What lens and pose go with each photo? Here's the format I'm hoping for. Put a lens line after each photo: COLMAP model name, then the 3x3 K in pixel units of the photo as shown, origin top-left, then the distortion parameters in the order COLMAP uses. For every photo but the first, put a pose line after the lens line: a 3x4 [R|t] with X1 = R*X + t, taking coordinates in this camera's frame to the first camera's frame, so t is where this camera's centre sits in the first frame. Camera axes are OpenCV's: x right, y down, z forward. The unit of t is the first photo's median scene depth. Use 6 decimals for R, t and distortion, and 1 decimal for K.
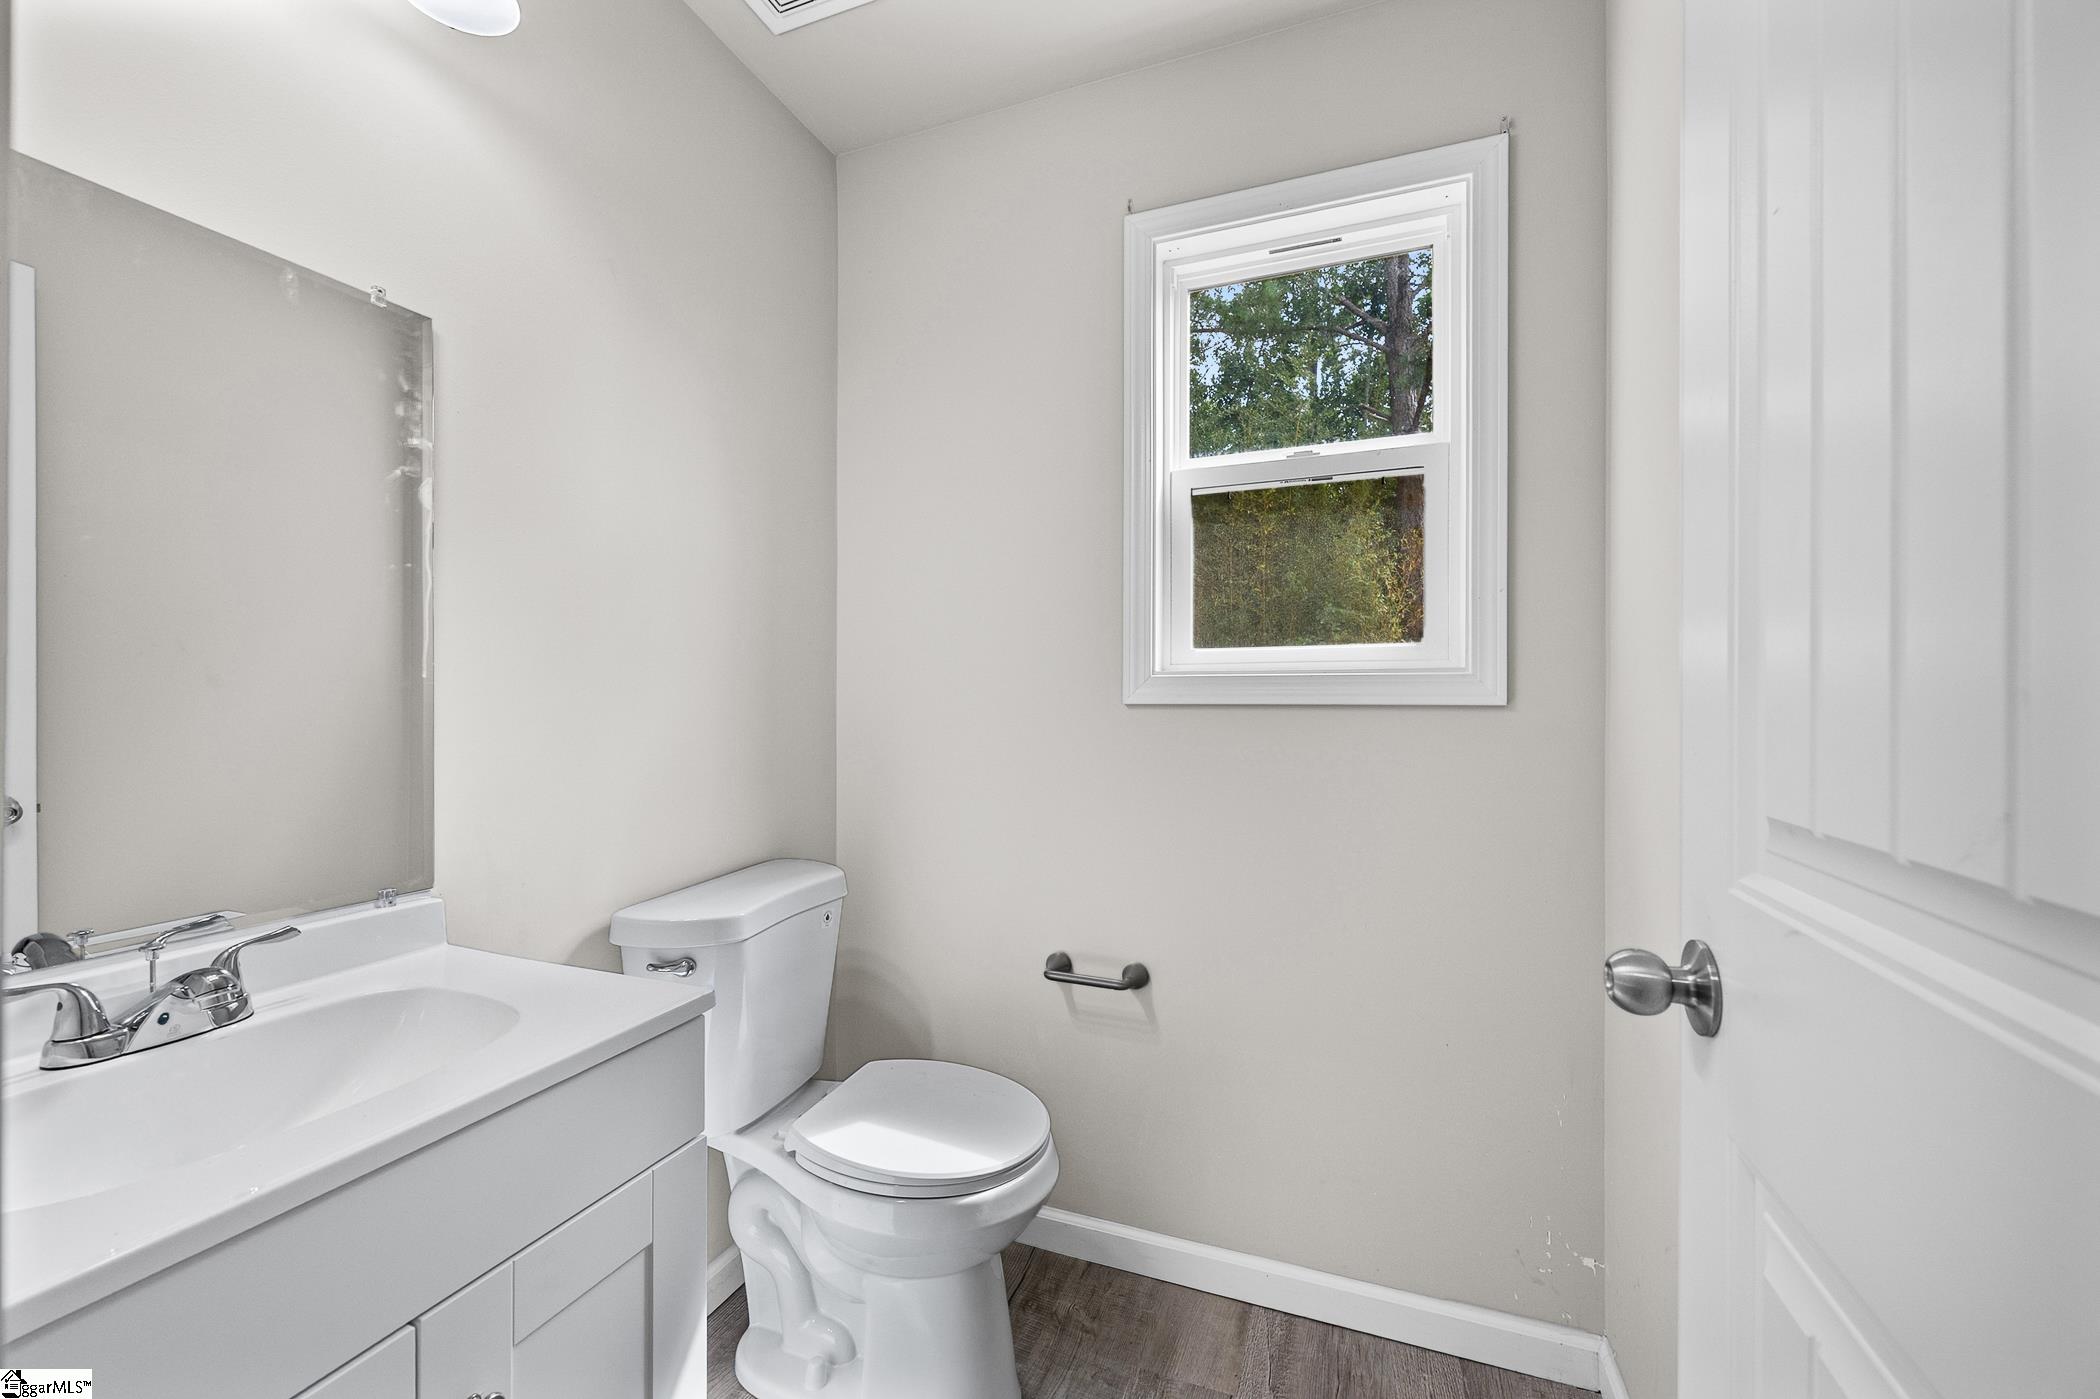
lens RADIAL K [[853.5, 0, 1048.4], [0, 853.5, 705.3], [0, 0, 1]] dist [-0.005716, 0.001285]
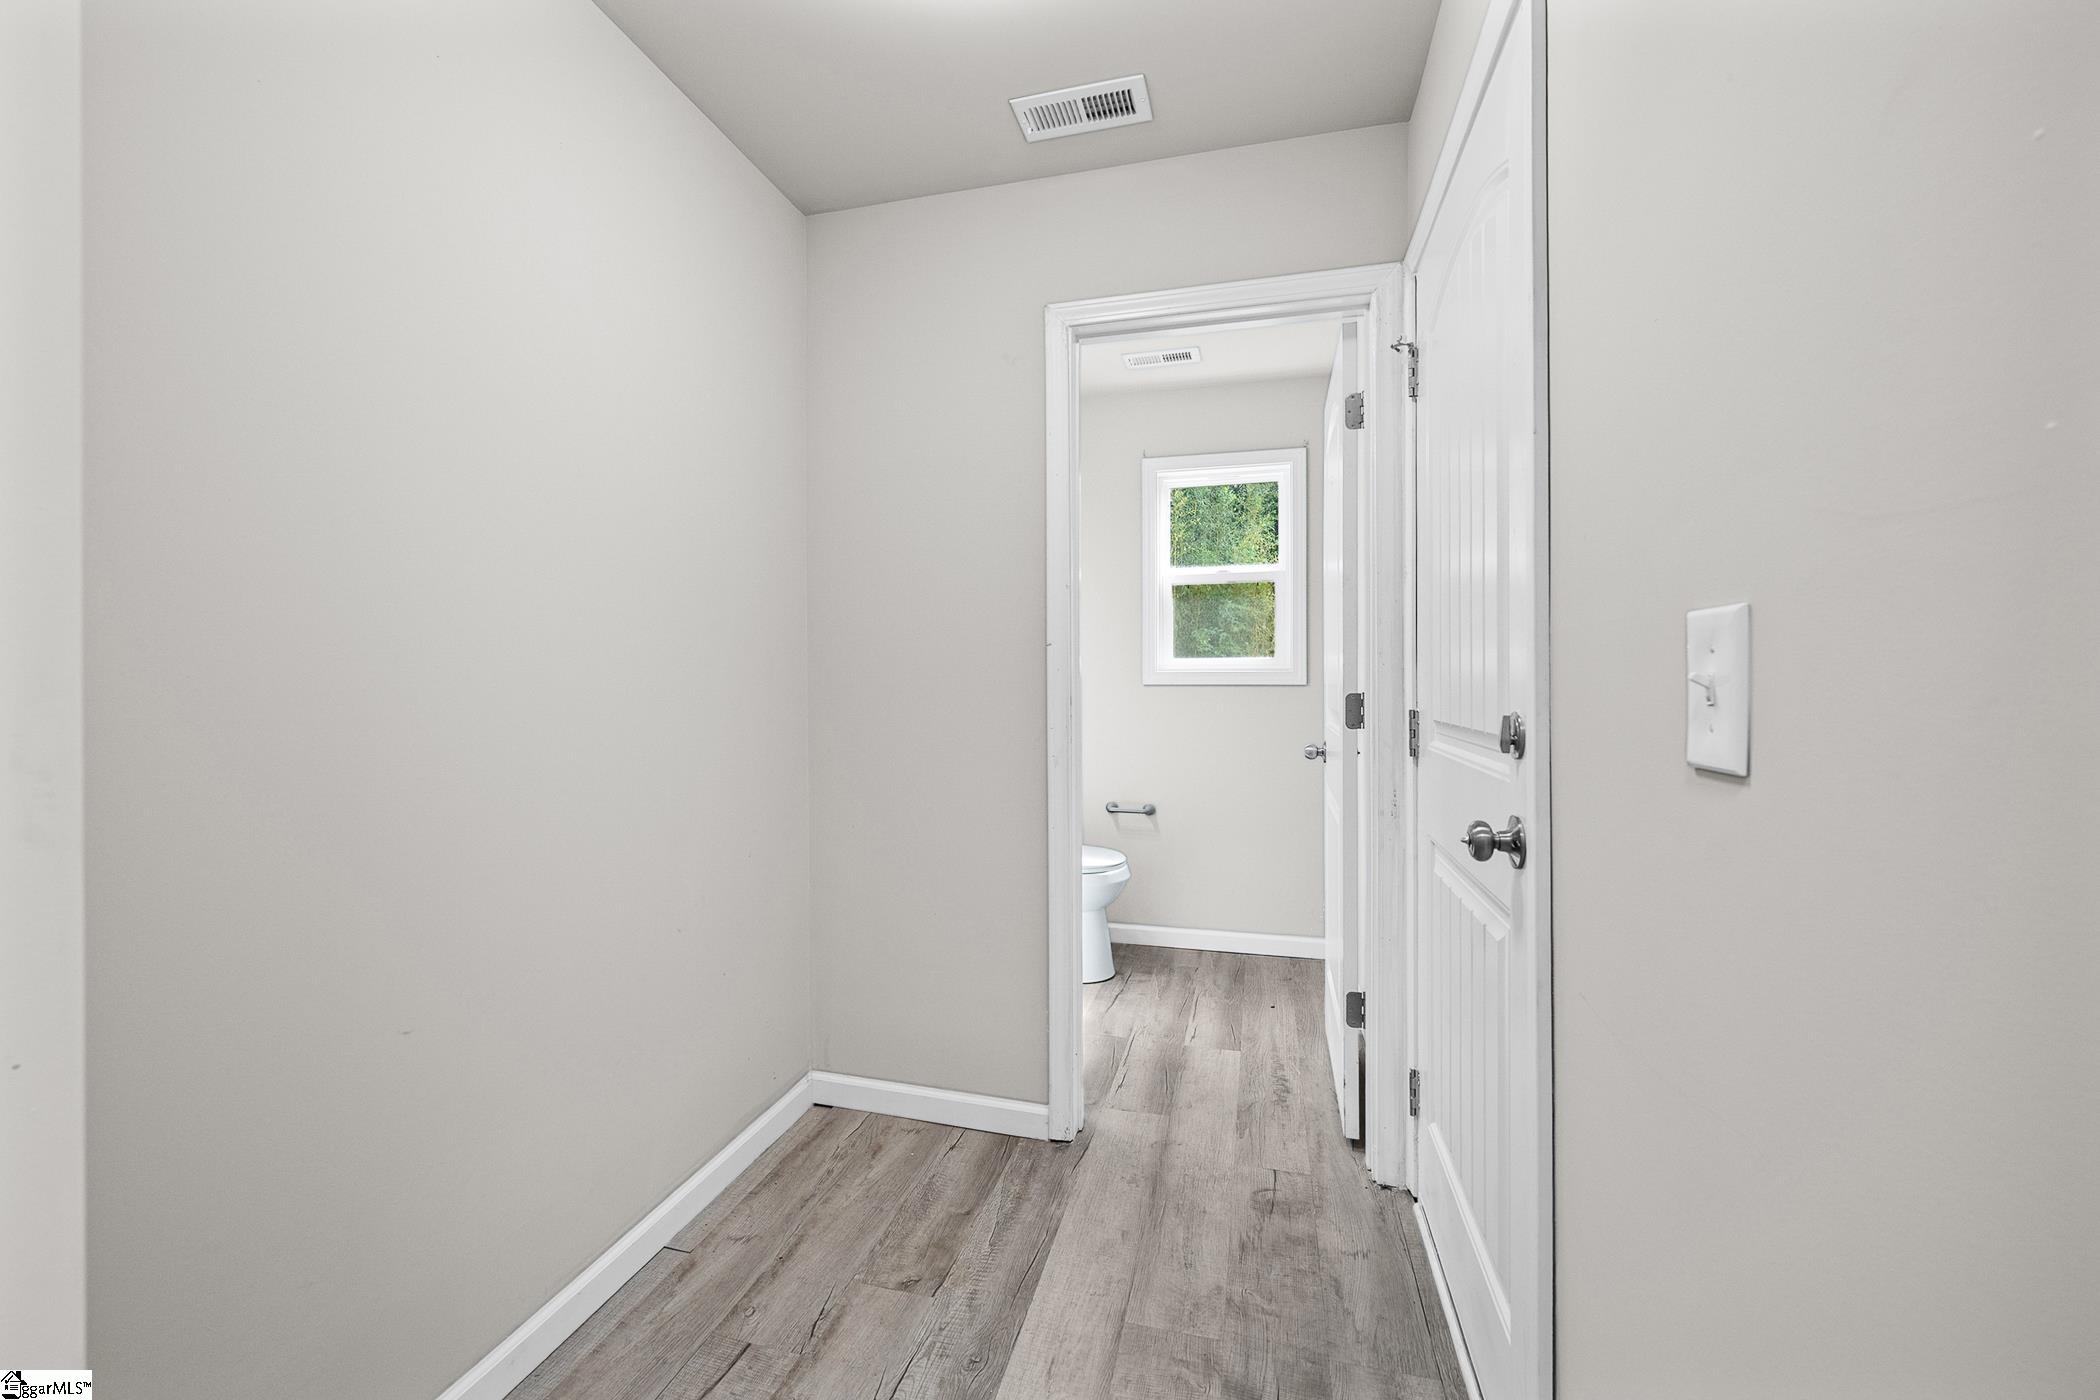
lens RADIAL K [[853.5, 0, 1046.6], [0, 853.5, 686.0], [0, 0, 1]] dist [-0.005716, 0.001285]
pose [[0.994050, -0.002508, 0.108895, -0.390314], [0.002399, 0.999996, 0.001129, 0.000573], [-0.108898, -0.000862, 0.994053, -1.121642]]
